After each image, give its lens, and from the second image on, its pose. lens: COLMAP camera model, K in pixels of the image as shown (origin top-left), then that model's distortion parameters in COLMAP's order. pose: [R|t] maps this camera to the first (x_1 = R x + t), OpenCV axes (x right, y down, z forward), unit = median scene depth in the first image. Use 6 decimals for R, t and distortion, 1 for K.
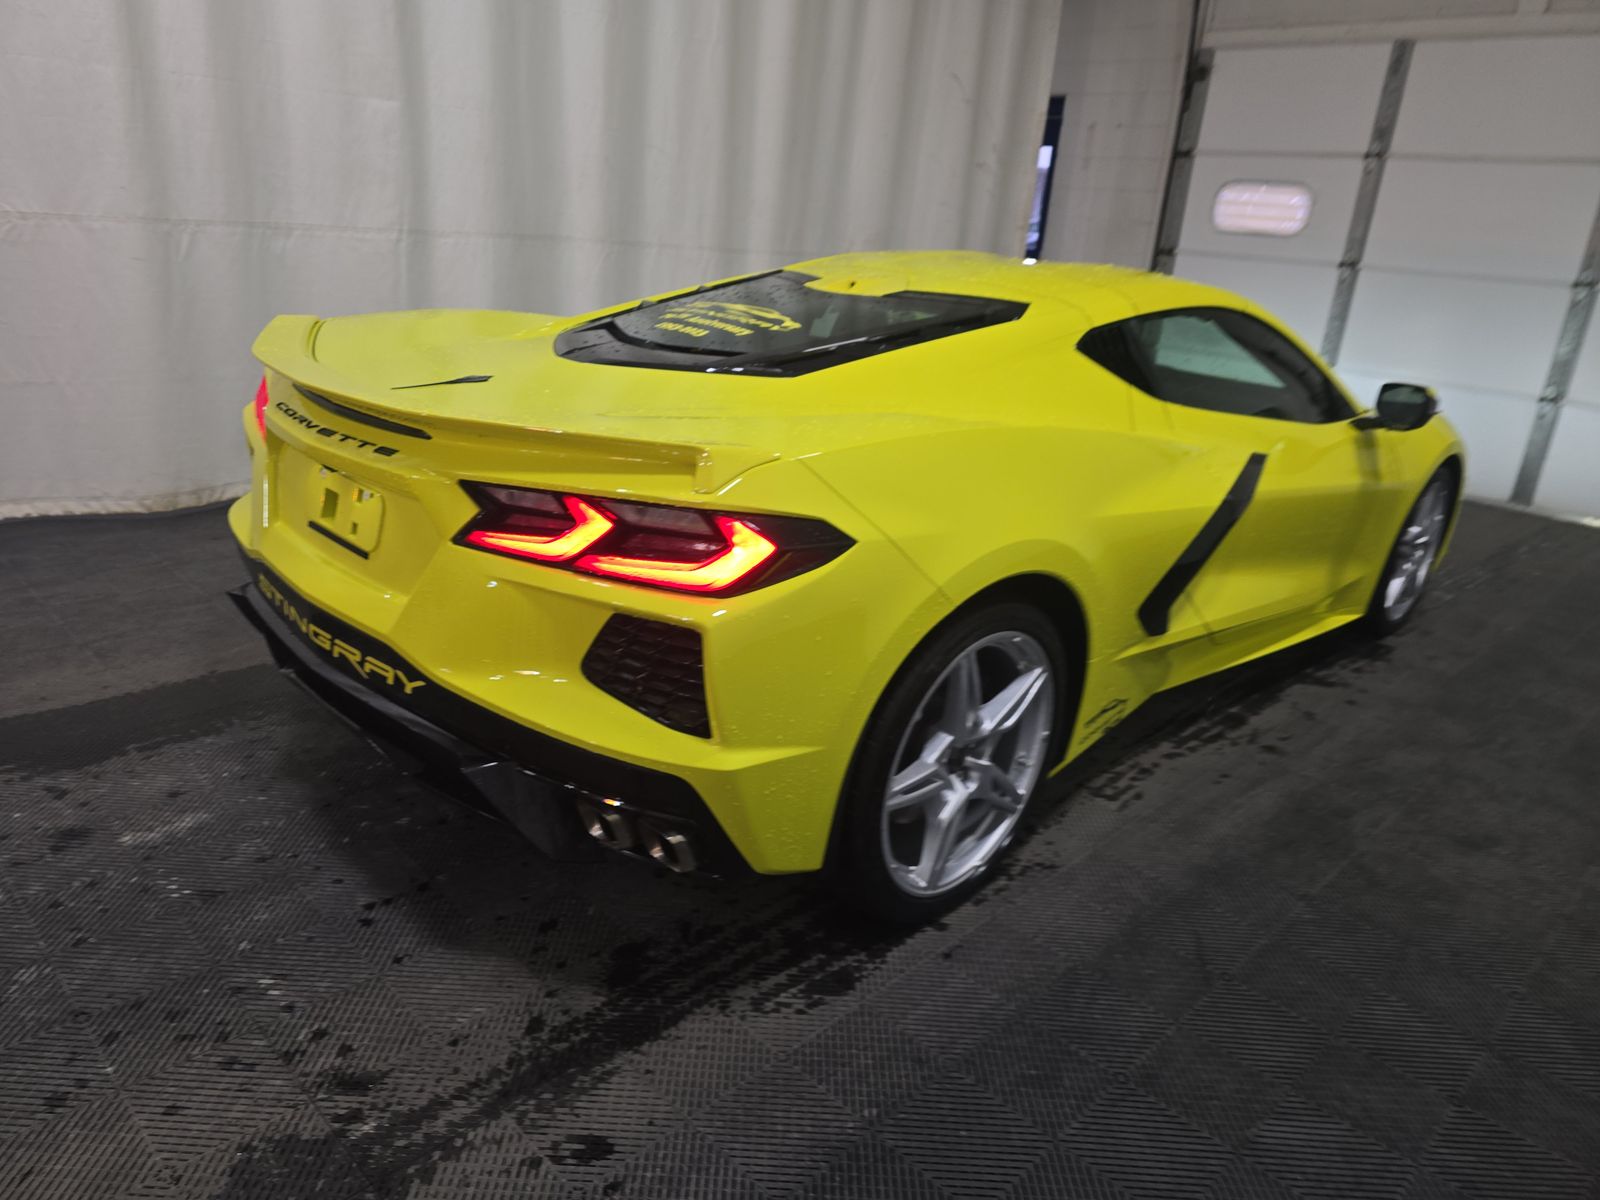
lens RADIAL K [[1085.9, 0, 797.7], [0, 1085.9, 610.6], [0, 0, 1]] dist [0.037972, -0.042045]
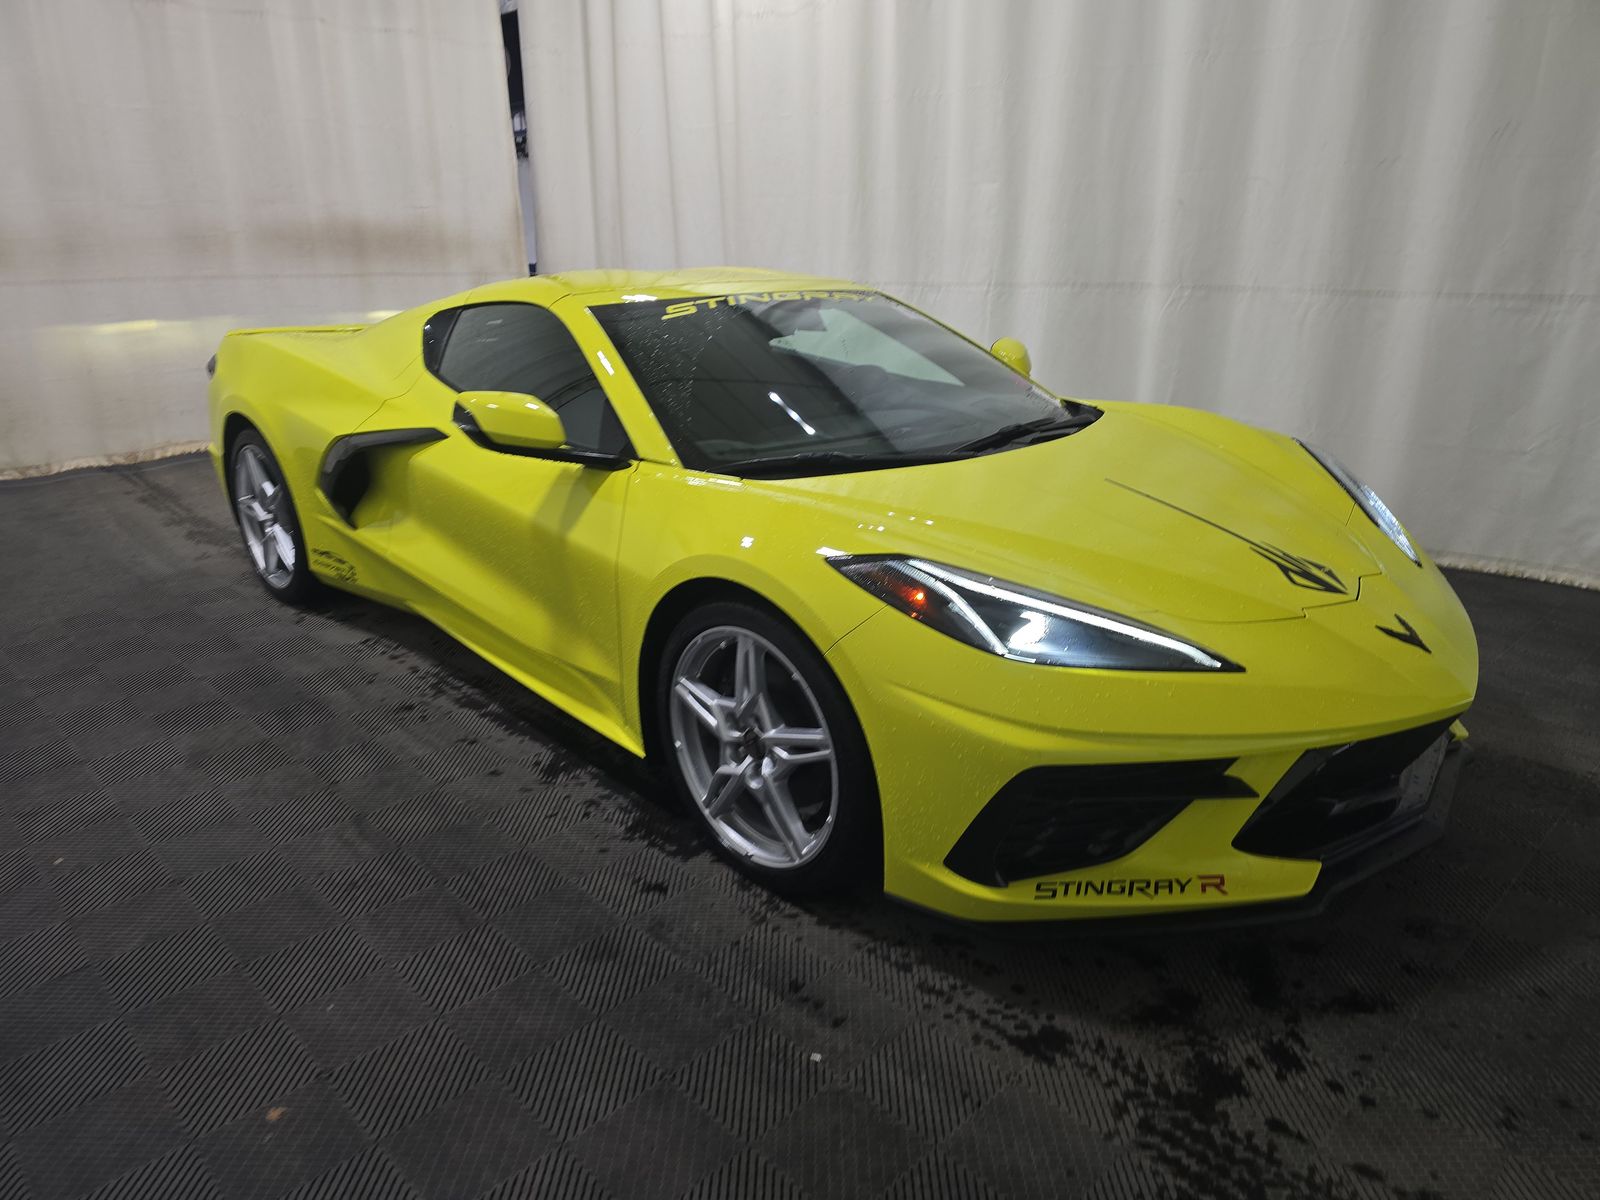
lens RADIAL K [[1062.6, 0, 790.8], [0, 1062.6, 605.1], [0, 0, 1]] dist [0.075543, -0.079591]
pose [[-0.024960, 0.241483, -0.970084, 1.026147], [-0.336273, 0.911811, 0.235630, -0.244594], [0.941434, 0.332094, 0.058446, 0.913600]]
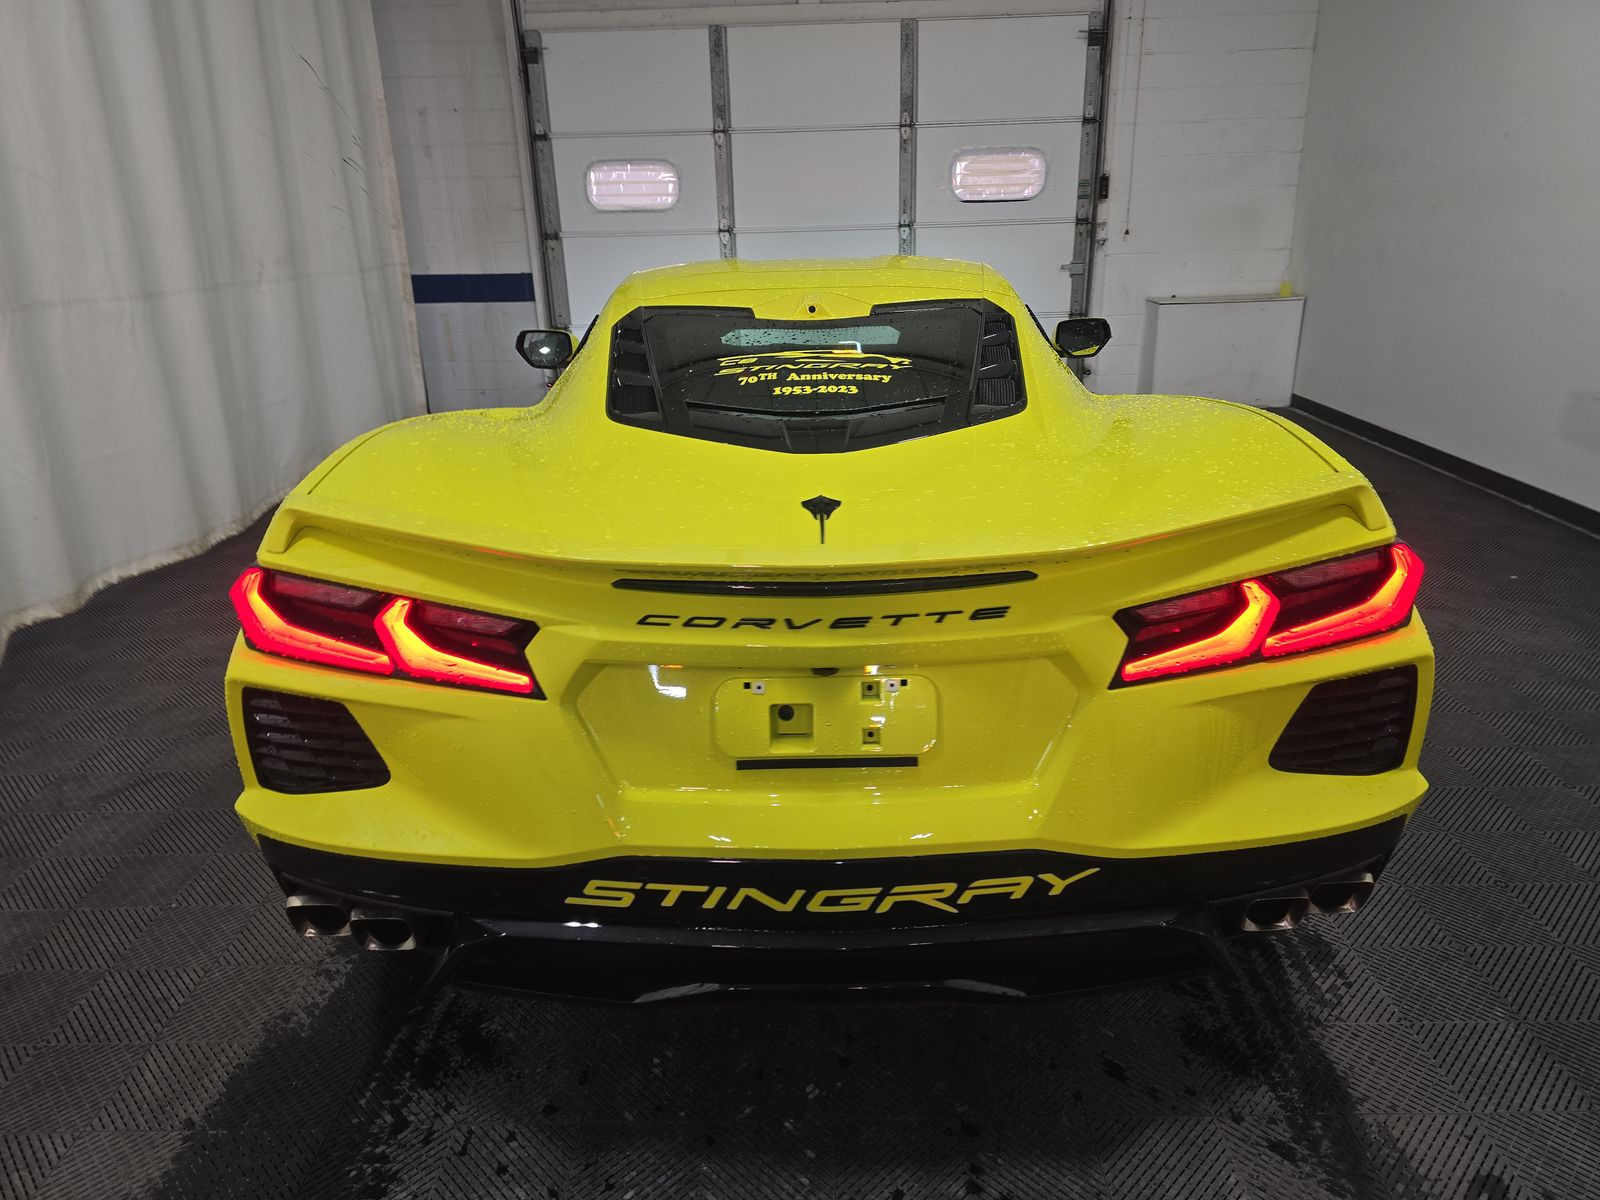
lens RADIAL K [[1062.6, 0, 790.8], [0, 1062.6, 605.1], [0, 0, 1]] dist [0.075543, -0.079591]
pose [[0.707614, -0.328925, 0.625373, -0.401058], [0.314442, 0.939166, 0.138177, -0.127325], [-0.632779, 0.098867, 0.767995, 0.222567]]
